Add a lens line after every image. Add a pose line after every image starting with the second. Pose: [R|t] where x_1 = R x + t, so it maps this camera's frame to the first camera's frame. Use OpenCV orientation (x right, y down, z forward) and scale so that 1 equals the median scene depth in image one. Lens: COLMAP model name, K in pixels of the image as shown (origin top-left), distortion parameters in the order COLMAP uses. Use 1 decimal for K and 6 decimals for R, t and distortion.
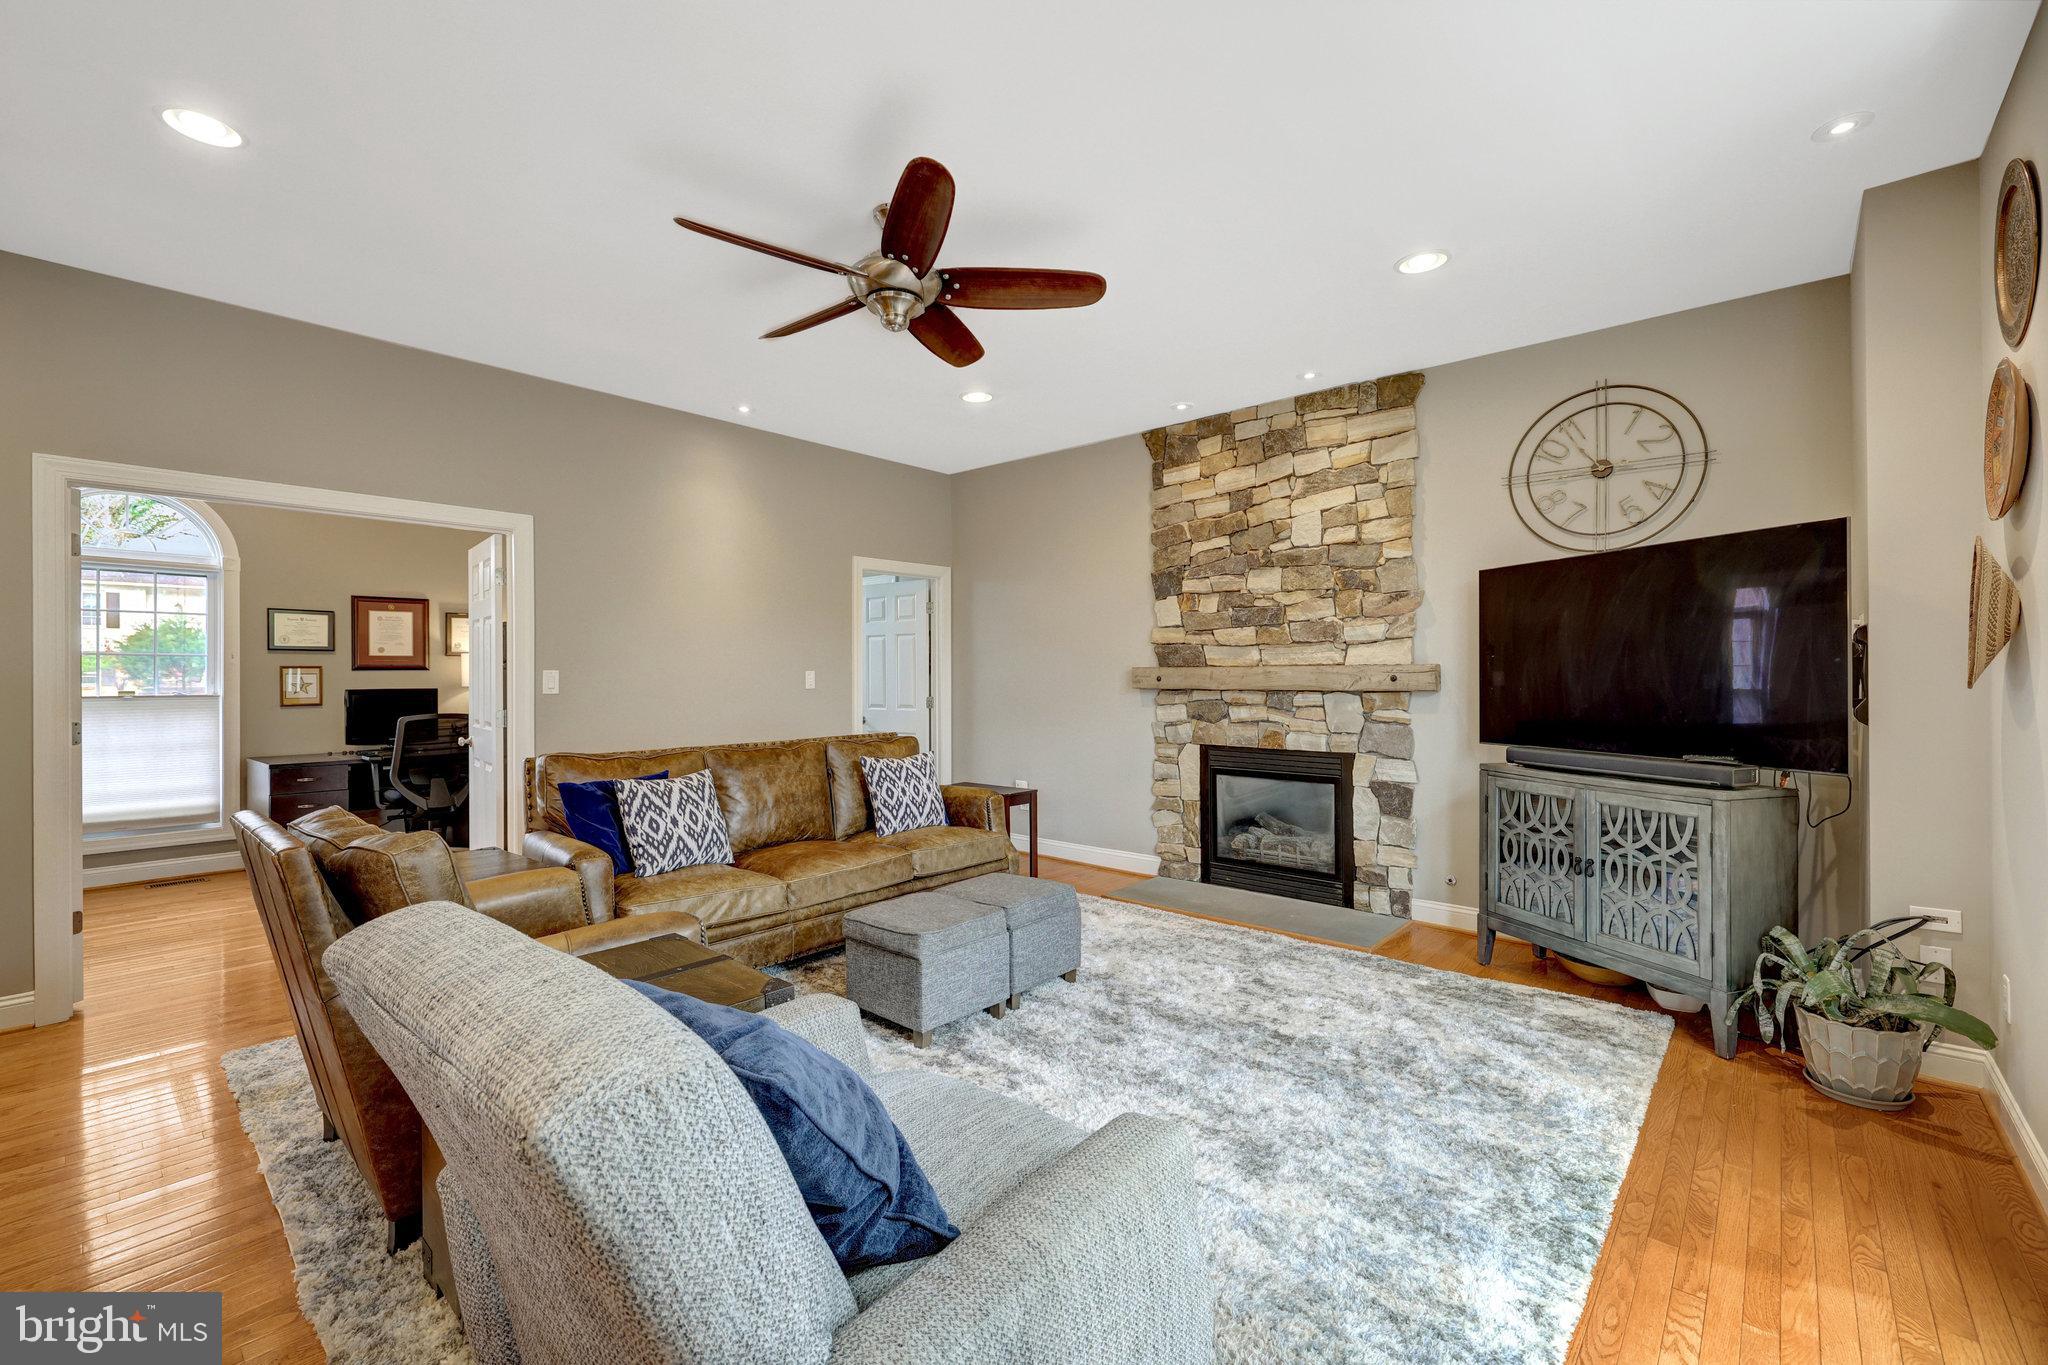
lens RADIAL K [[869.6, 0, 1015.4], [0, 869.6, 674.2], [0, 0, 1]] dist [-0.002437, 0.000739]
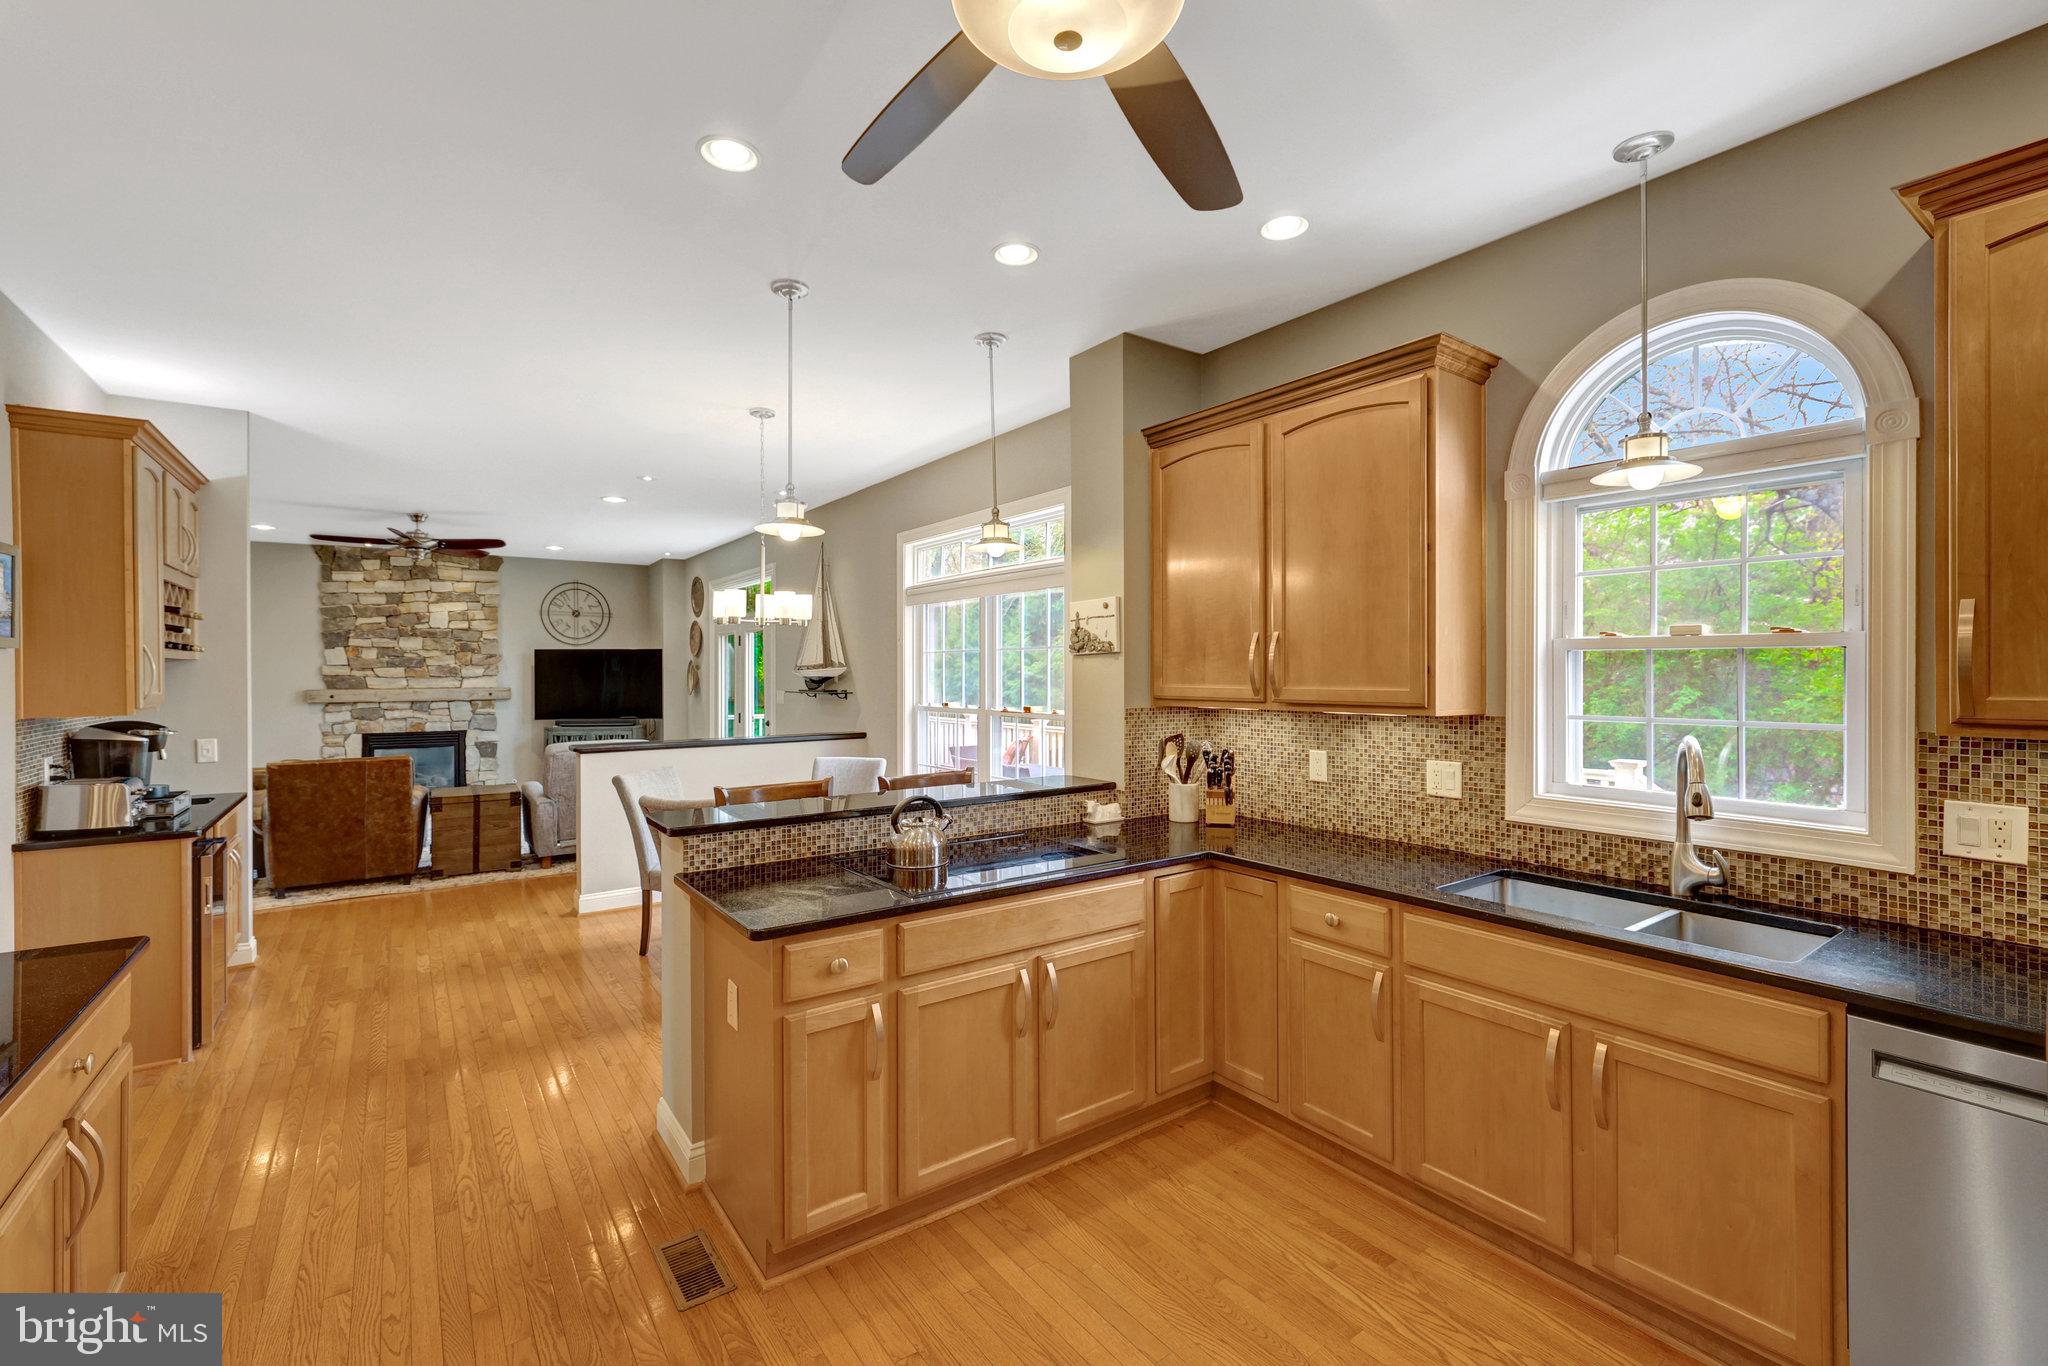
lens RADIAL K [[869.6, 0, 1014.4], [0, 869.6, 674.4], [0, 0, 1]] dist [-0.002437, 0.000739]
pose [[0.233645, 0.000737, 0.972322, -1.281015], [0.002961, 0.999995, -0.001470, -0.034280], [-0.972317, 0.003222, 0.233641, -0.739764]]
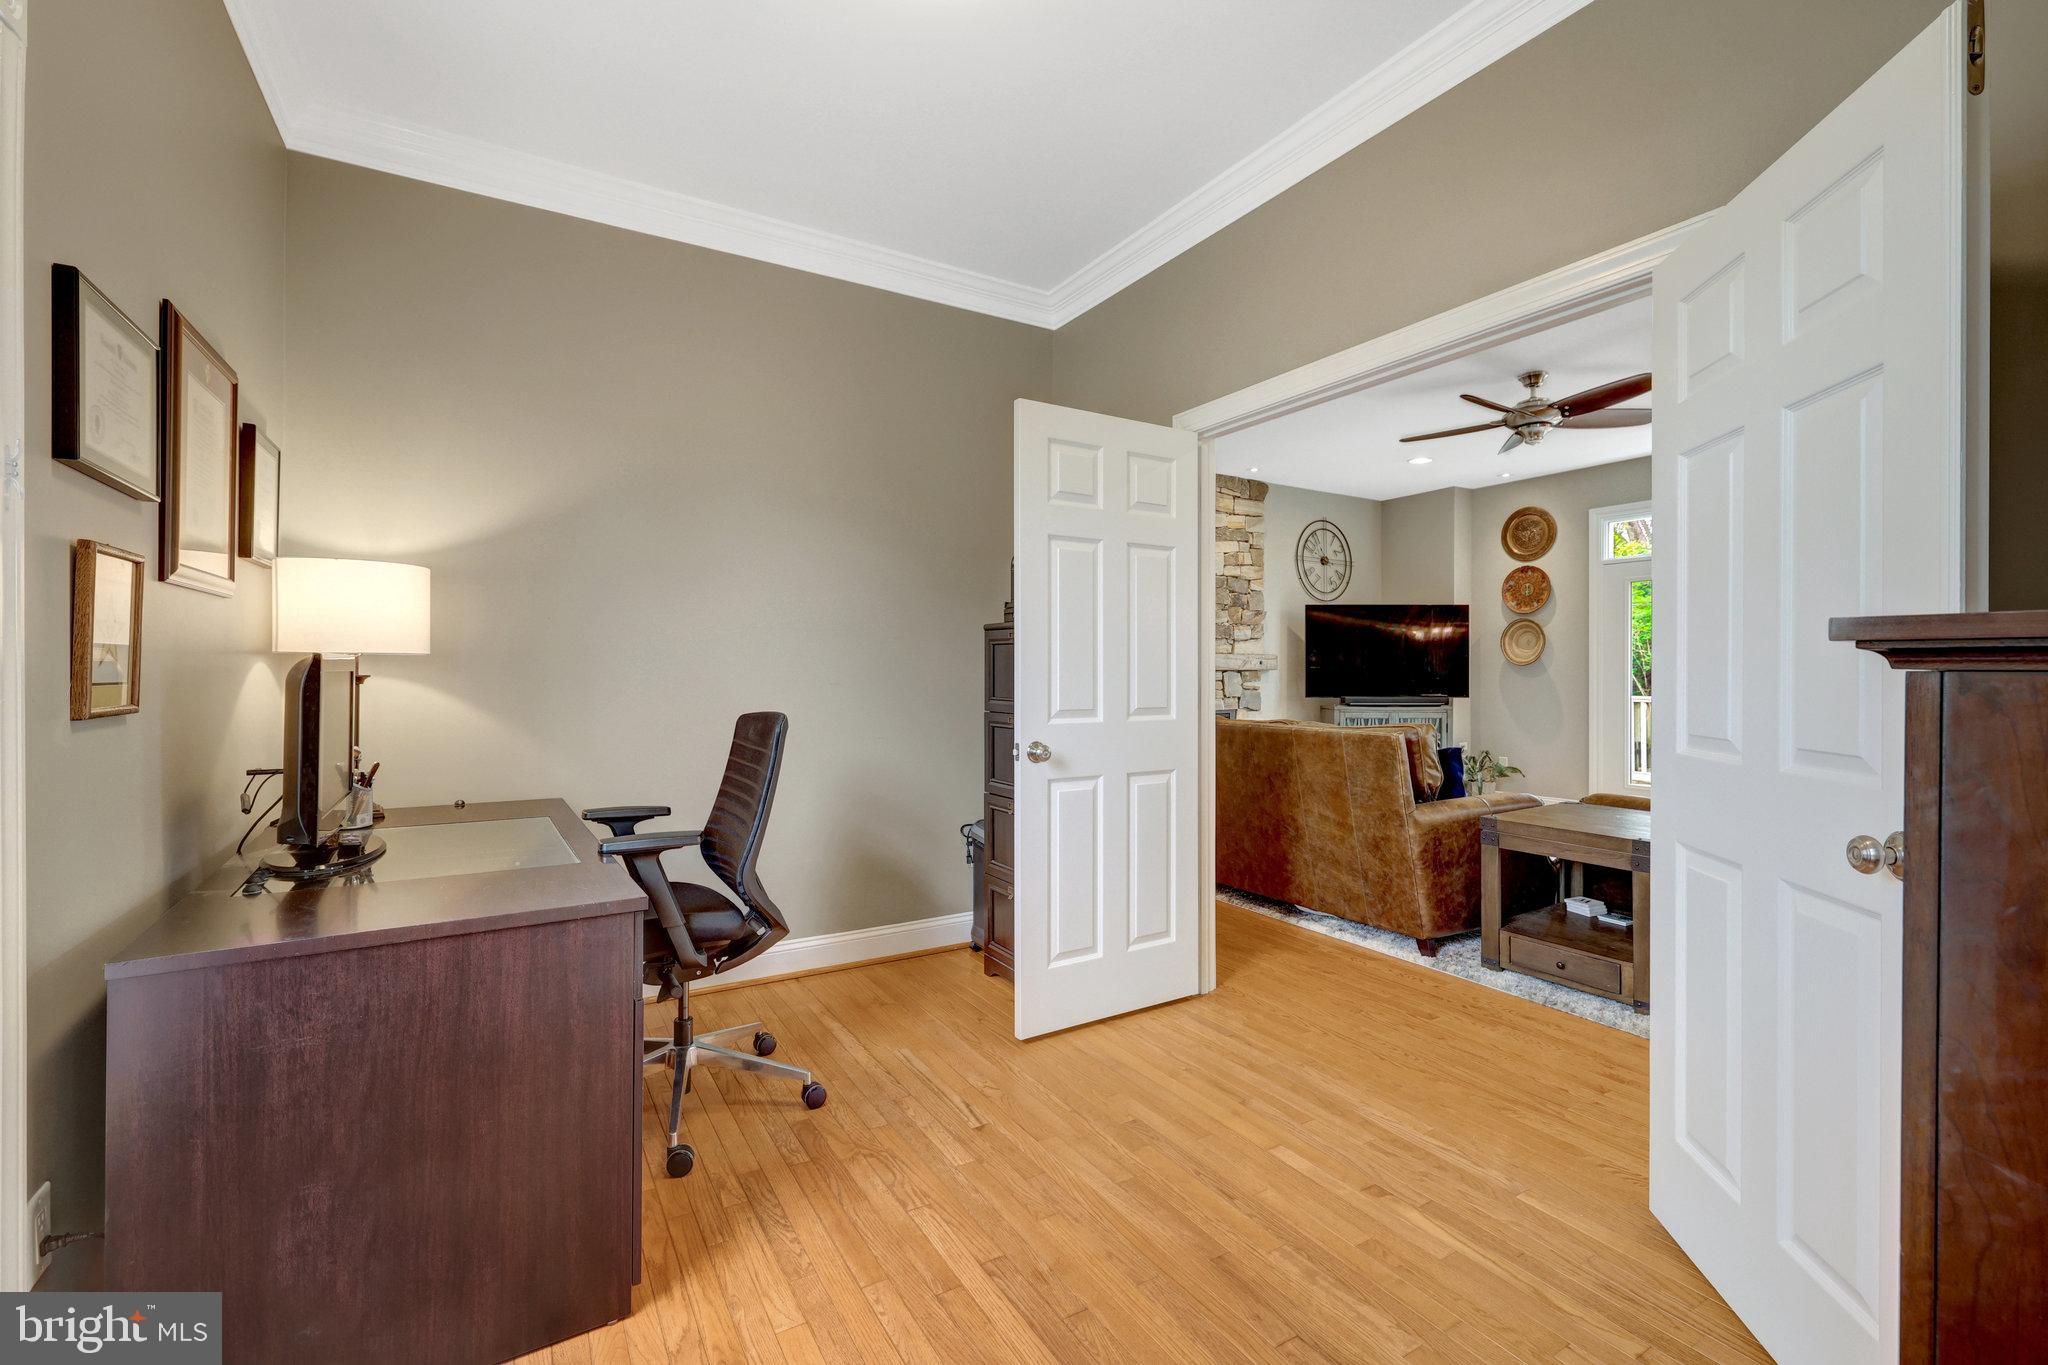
lens RADIAL K [[869.6, 0, 1029.0], [0, 869.6, 667.4], [0, 0, 1]] dist [-0.002437, 0.000739]
pose [[0.292274, 0.005708, 0.956318, -1.192380], [-0.002382, 0.999983, -0.005241, 0.022040], [-0.956332, -0.000746, 0.292283, 0.861154]]
